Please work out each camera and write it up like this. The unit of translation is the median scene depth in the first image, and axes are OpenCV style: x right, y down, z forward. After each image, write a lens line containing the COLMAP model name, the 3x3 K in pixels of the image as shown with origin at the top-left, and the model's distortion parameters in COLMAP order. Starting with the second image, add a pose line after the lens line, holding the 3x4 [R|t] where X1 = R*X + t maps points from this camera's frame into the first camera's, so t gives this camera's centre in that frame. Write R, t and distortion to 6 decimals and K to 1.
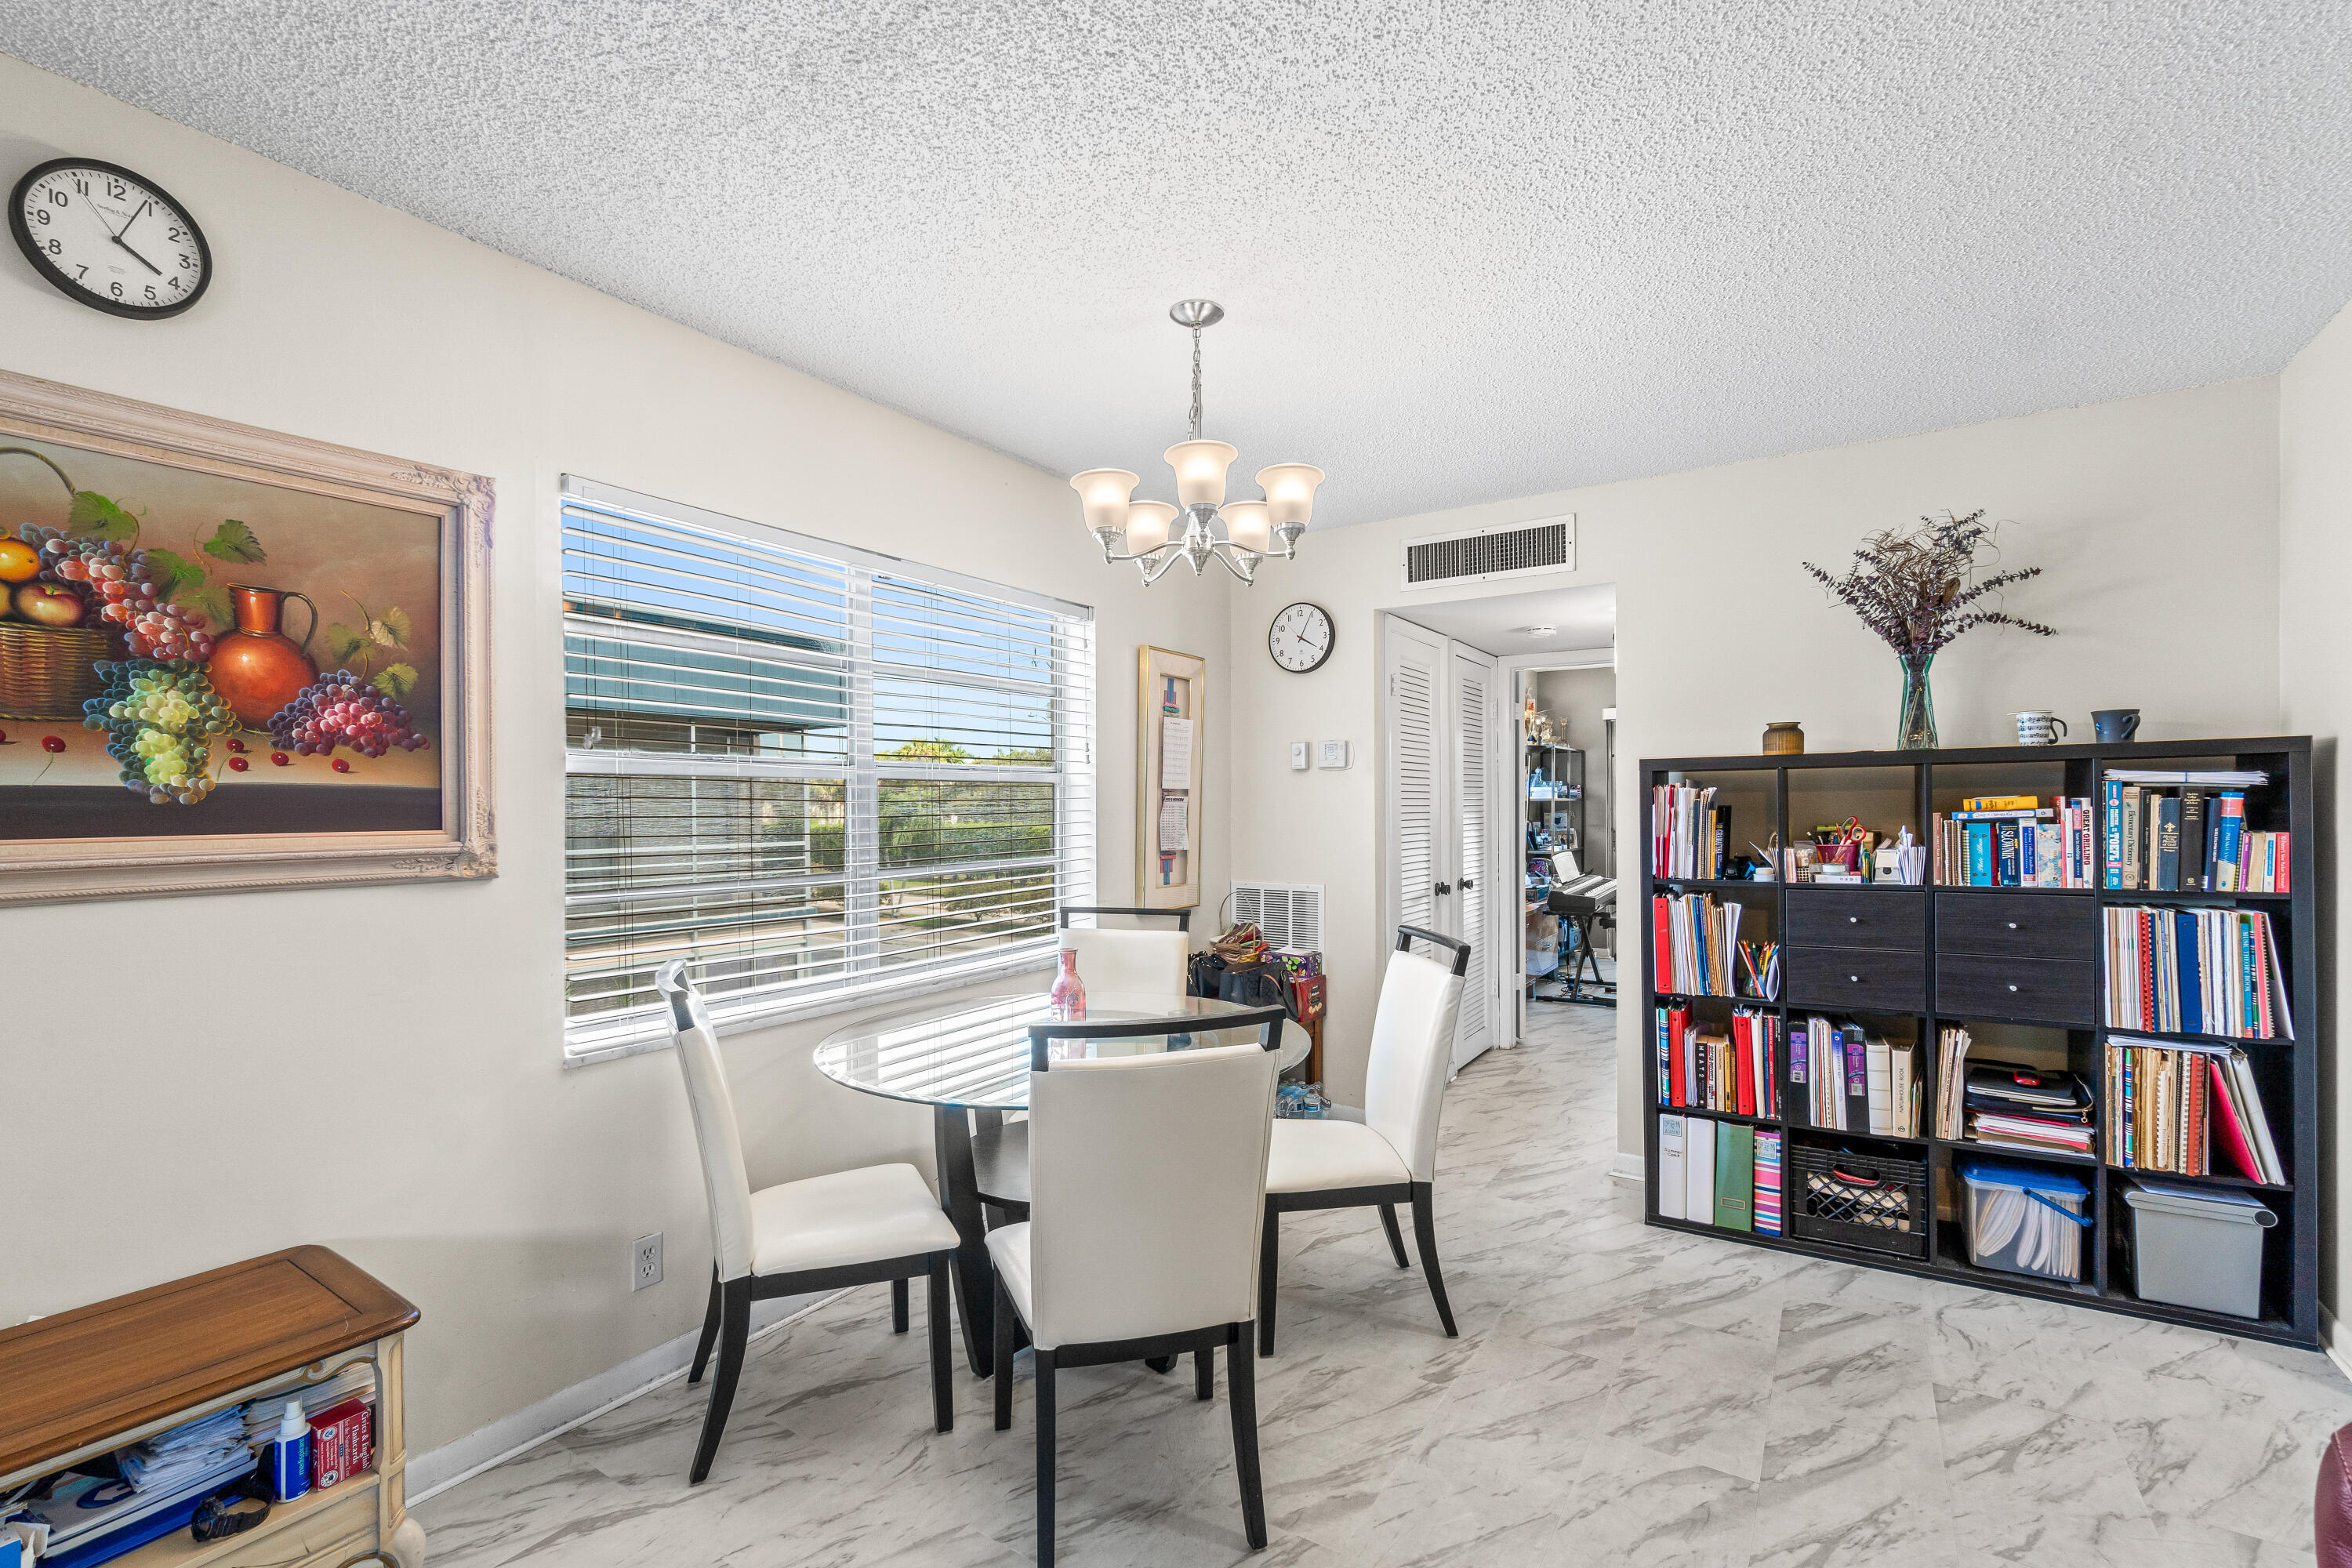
lens RADIAL K [[1031.7, 0, 1174.6], [0, 1031.7, 815.4], [0, 0, 1]] dist [-0.002773, 0.000176]
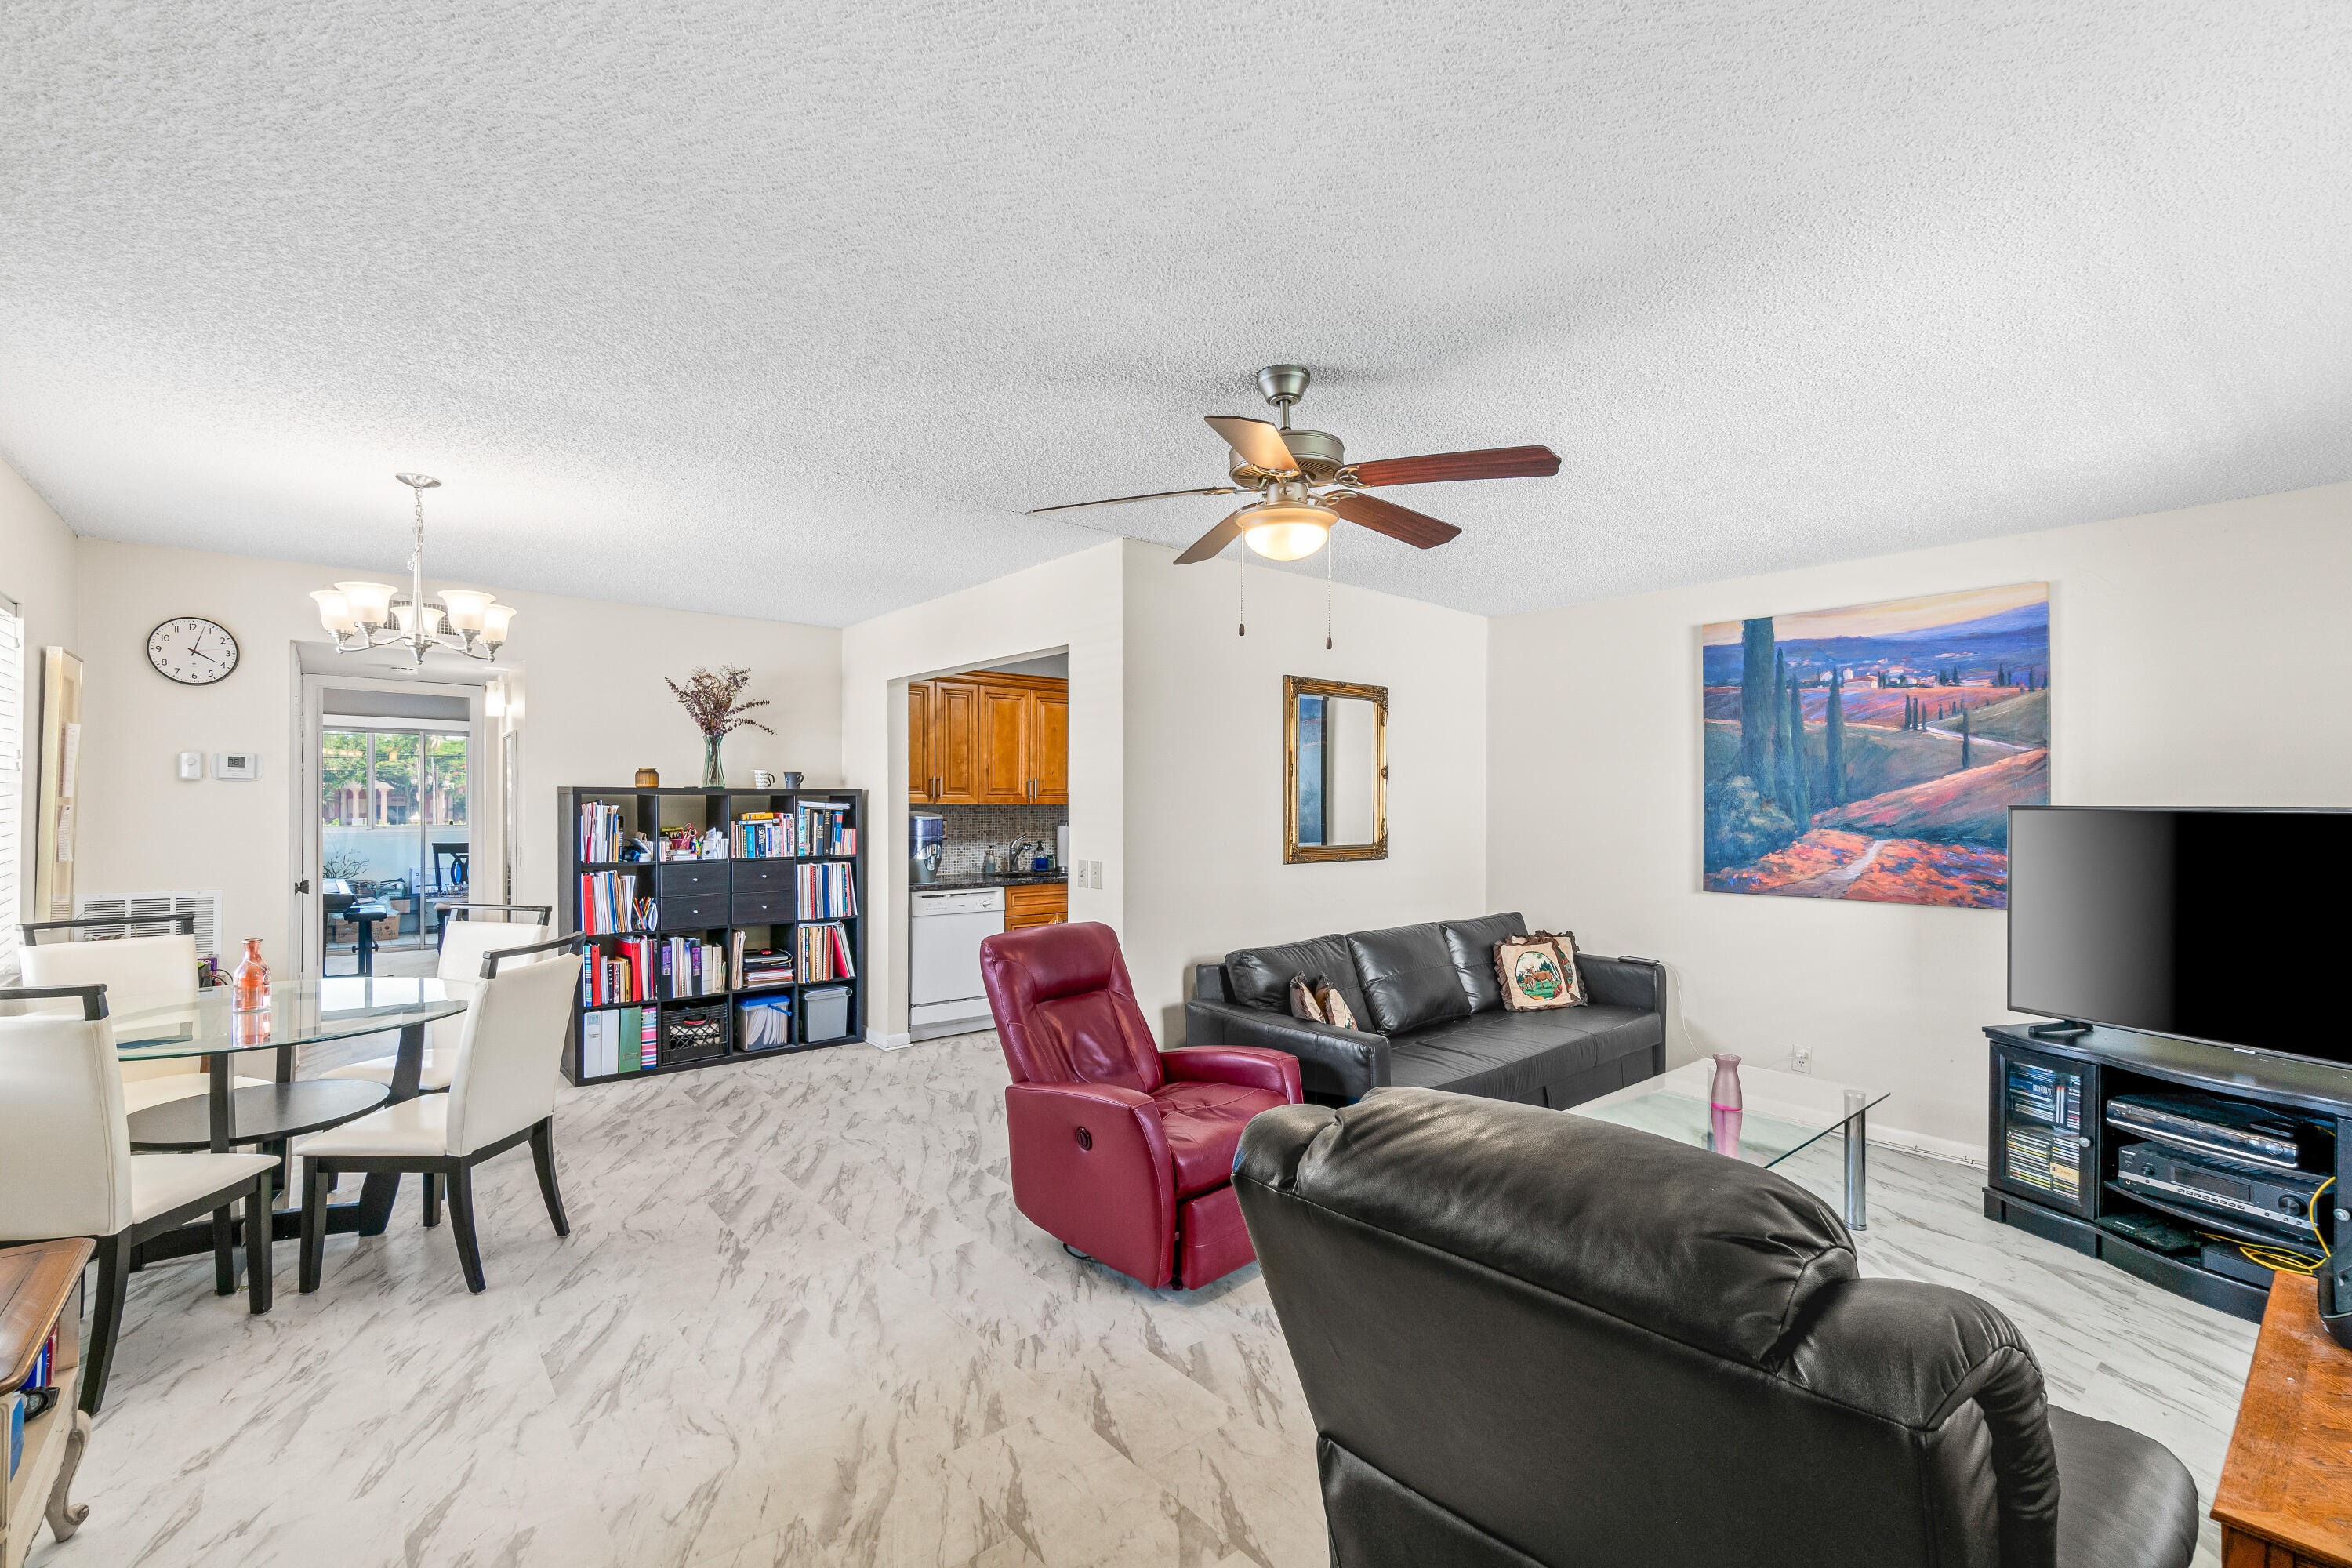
lens RADIAL K [[1013.3, 0, 1173.8], [0, 1013.3, 818.0], [0, 0, 1]] dist [-0.014064, -0.000007]
pose [[0.286634, -0.003554, 0.958033, -0.848702], [-0.000477, 0.999992, 0.003853, -0.016088], [-0.958040, -0.001561, 0.286630, -0.340666]]
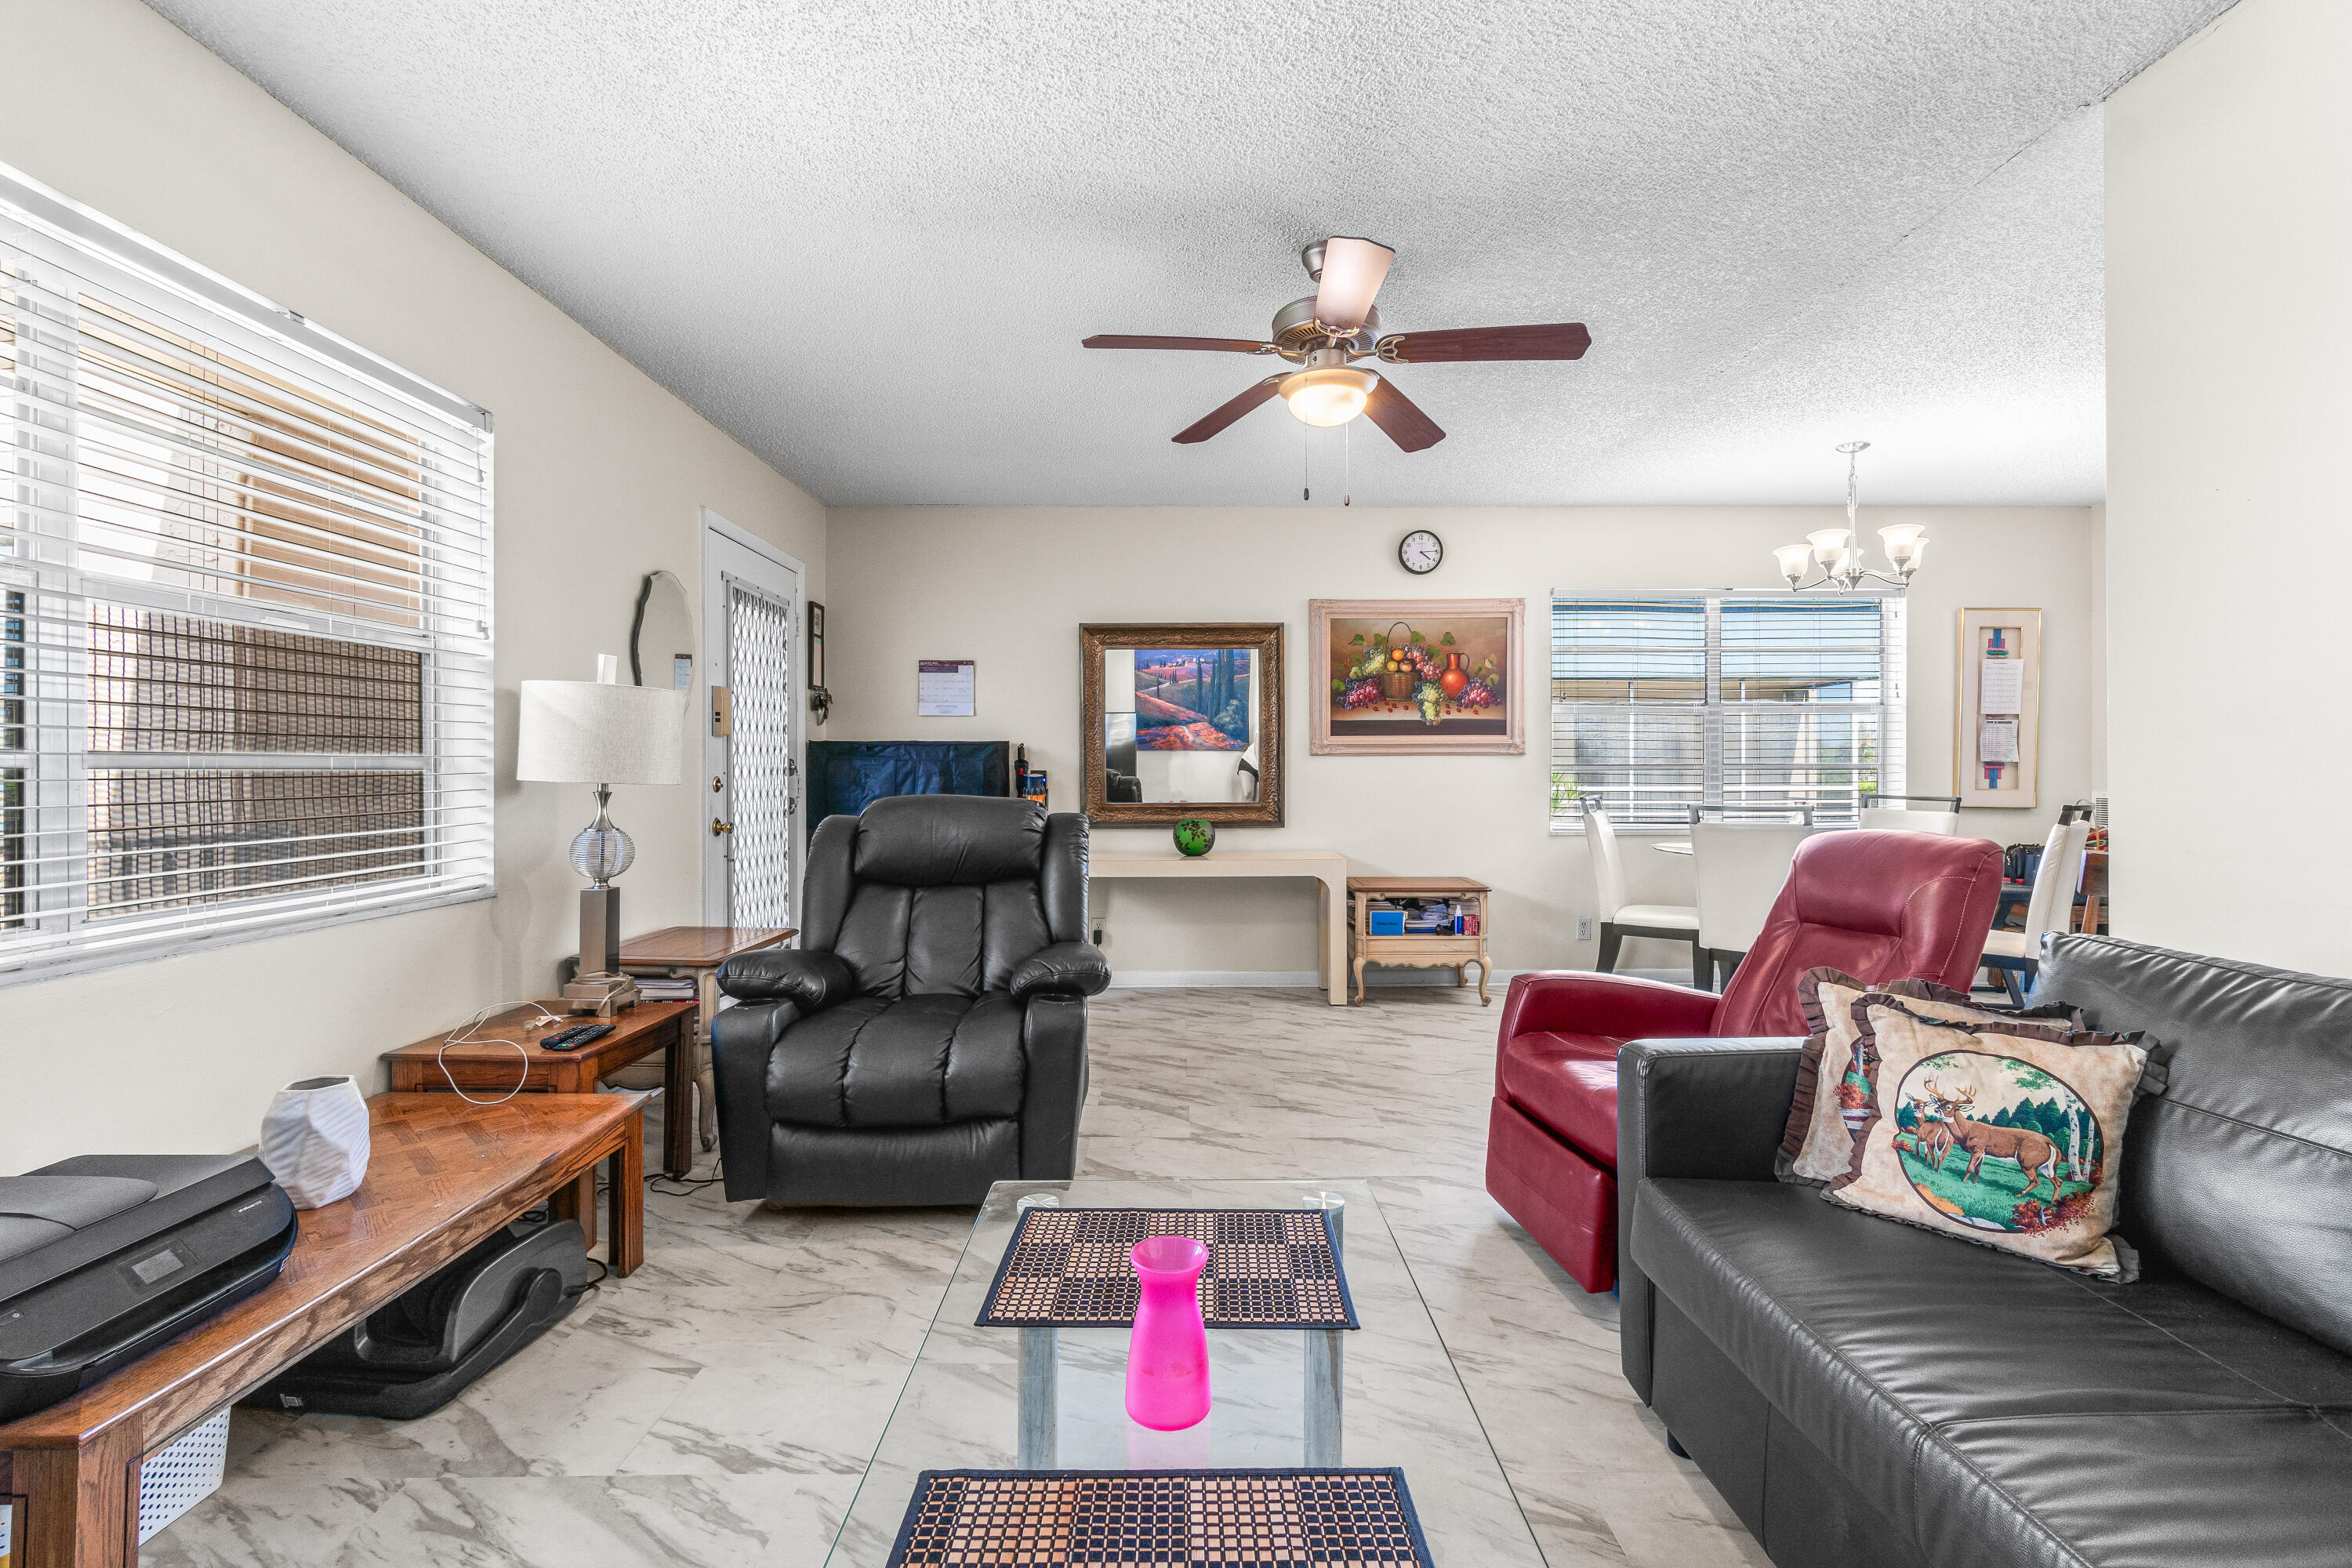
lens RADIAL K [[1043.2, 0, 1178.0], [0, 1043.2, 775.4], [0, 0, 1]] dist [0.000225, -0.022242]
pose [[0.547427, 0.008407, -0.836811, 0.752568], [-0.009960, 0.999944, 0.003530, 0.082018], [0.836794, 0.006402, 0.547481, -0.825539]]
